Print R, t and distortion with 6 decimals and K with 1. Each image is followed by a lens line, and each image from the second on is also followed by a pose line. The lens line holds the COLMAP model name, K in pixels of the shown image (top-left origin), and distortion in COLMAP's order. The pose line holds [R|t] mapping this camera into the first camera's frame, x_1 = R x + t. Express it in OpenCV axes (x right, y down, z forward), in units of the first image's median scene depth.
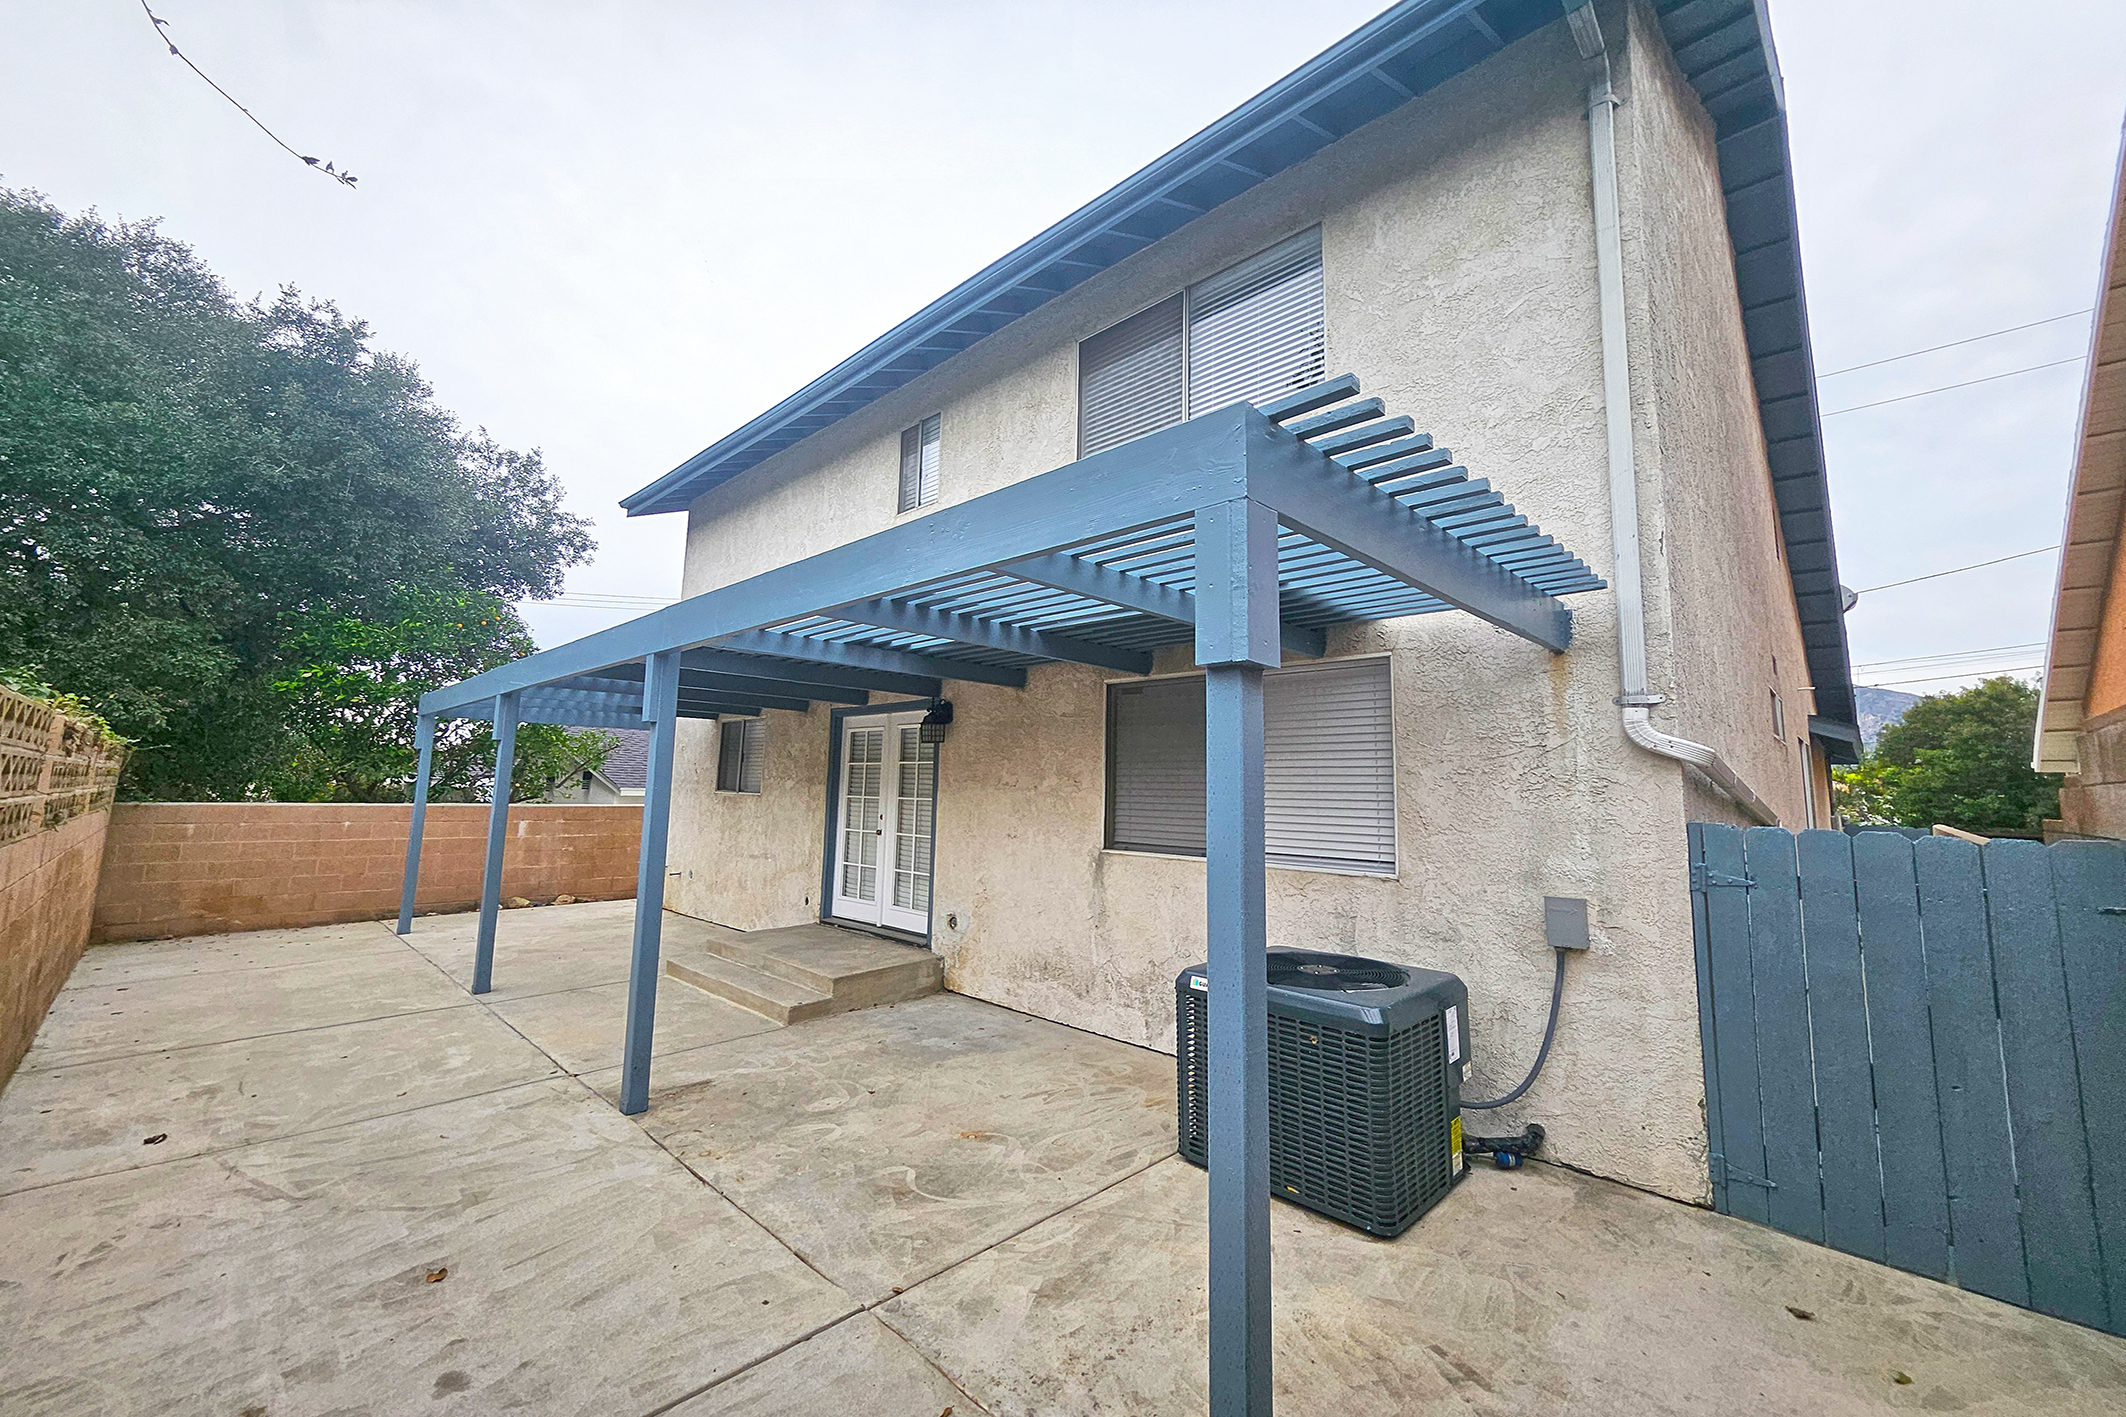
lens RADIAL K [[832.8, 0, 1050.4], [0, 832.8, 693.6], [0, 0, 1]] dist [0.006478, -0.004072]
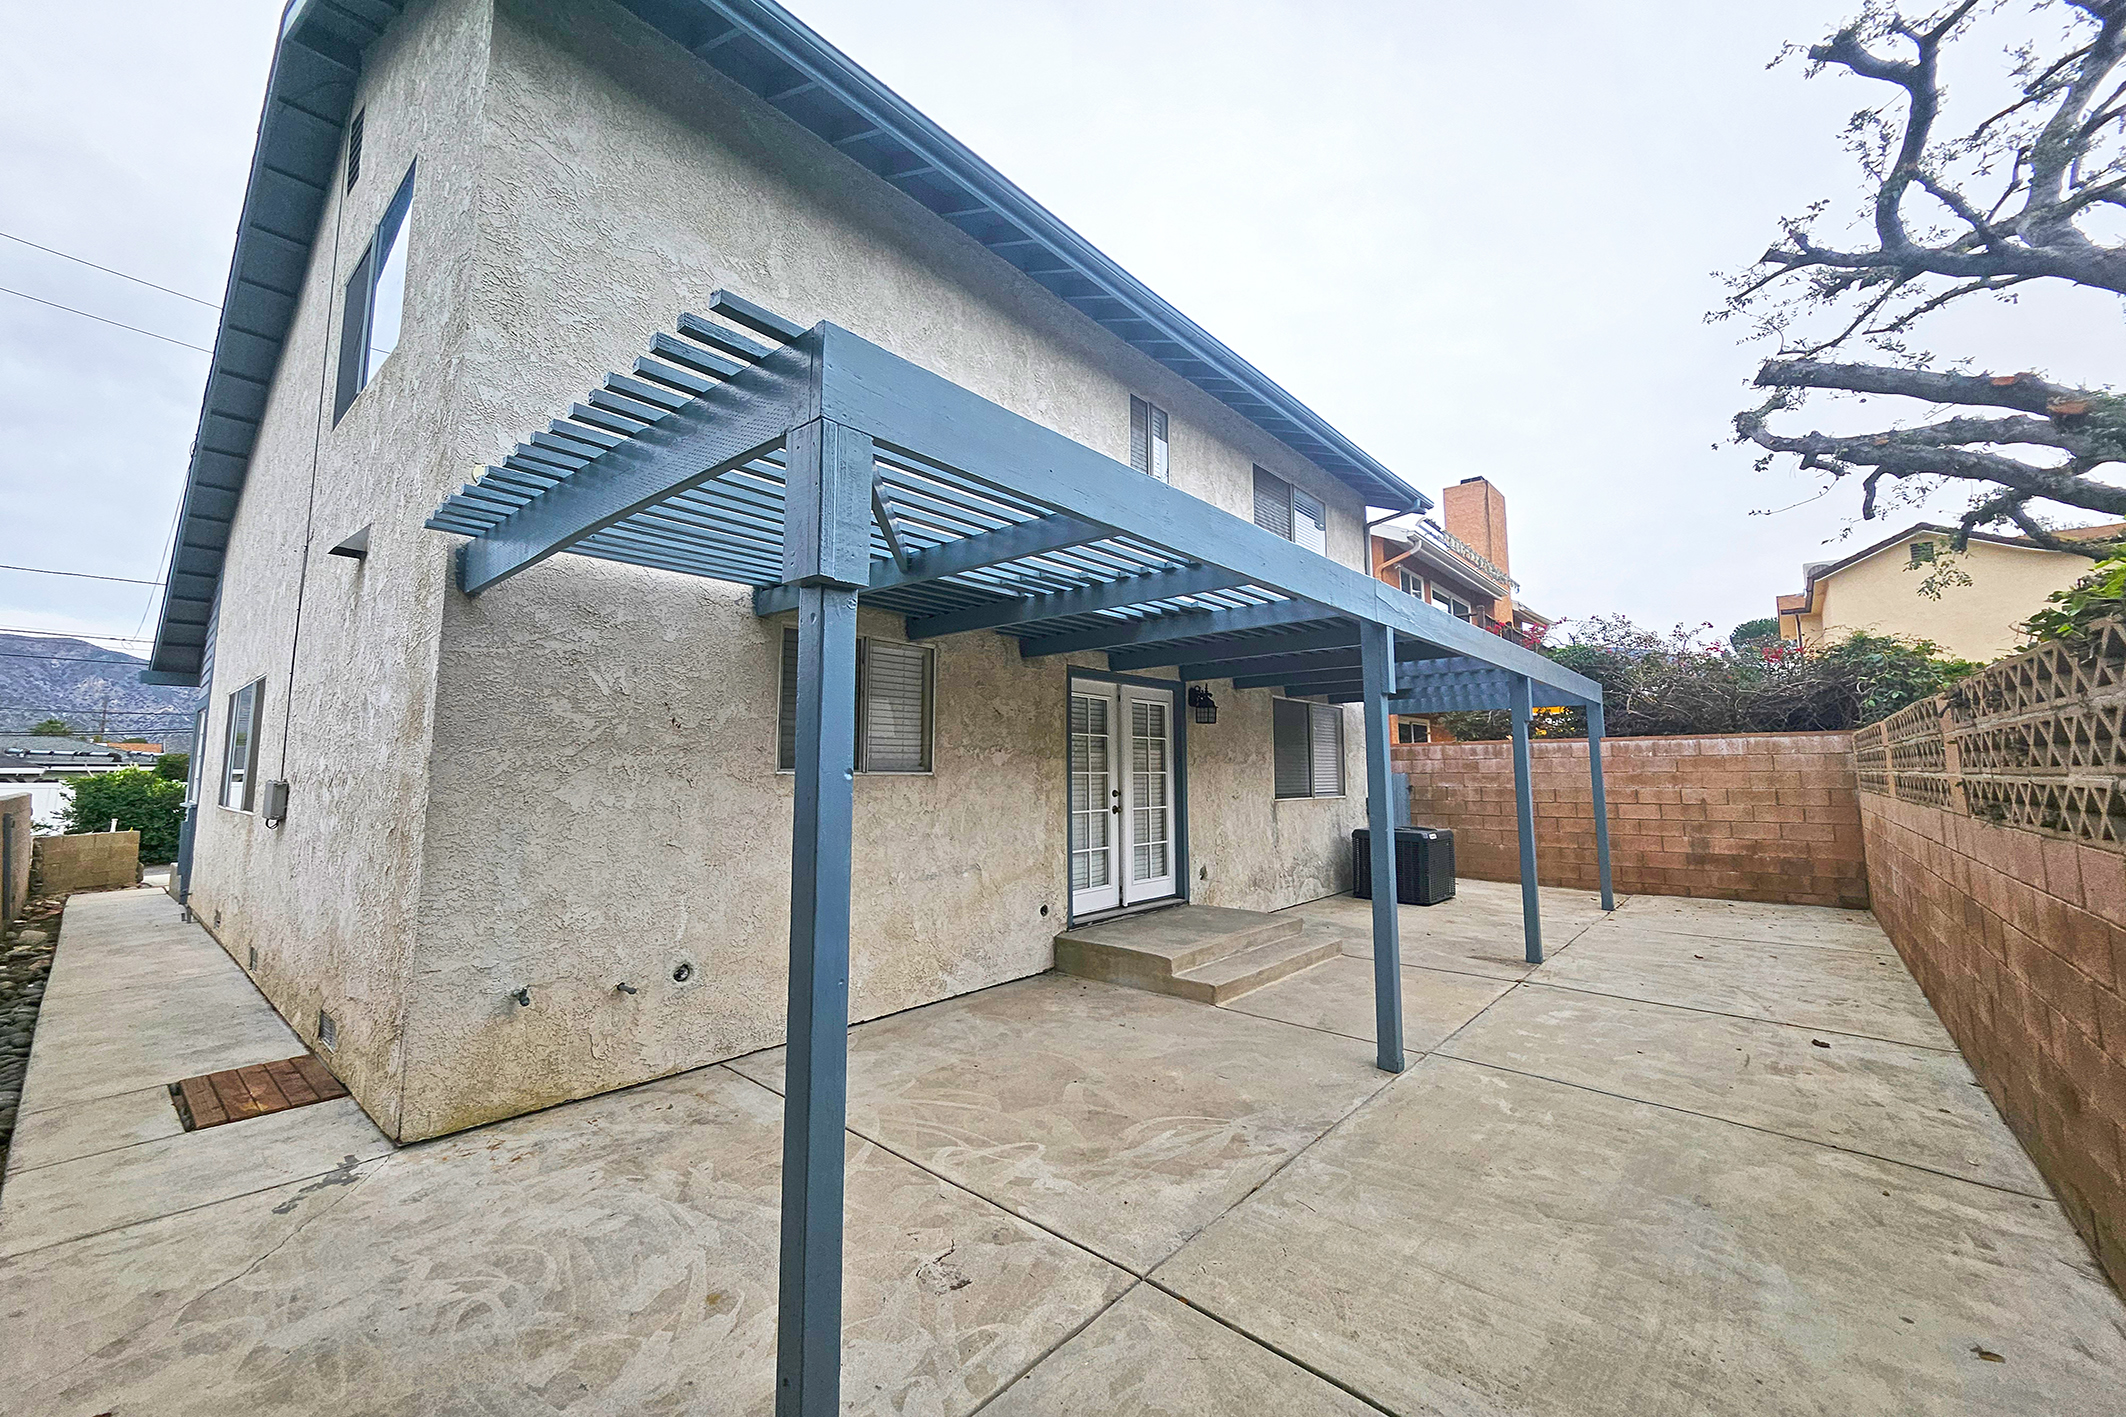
lens RADIAL K [[828.9, 0, 1056.3], [0, 828.9, 708.4], [0, 0, 1]] dist [0.001060, -0.000010]
pose [[-0.054115, 0.061884, 0.996615, -1.184351], [-0.110942, 0.991526, -0.067592, 0.129110], [-0.992352, -0.114224, -0.046791, 1.168706]]
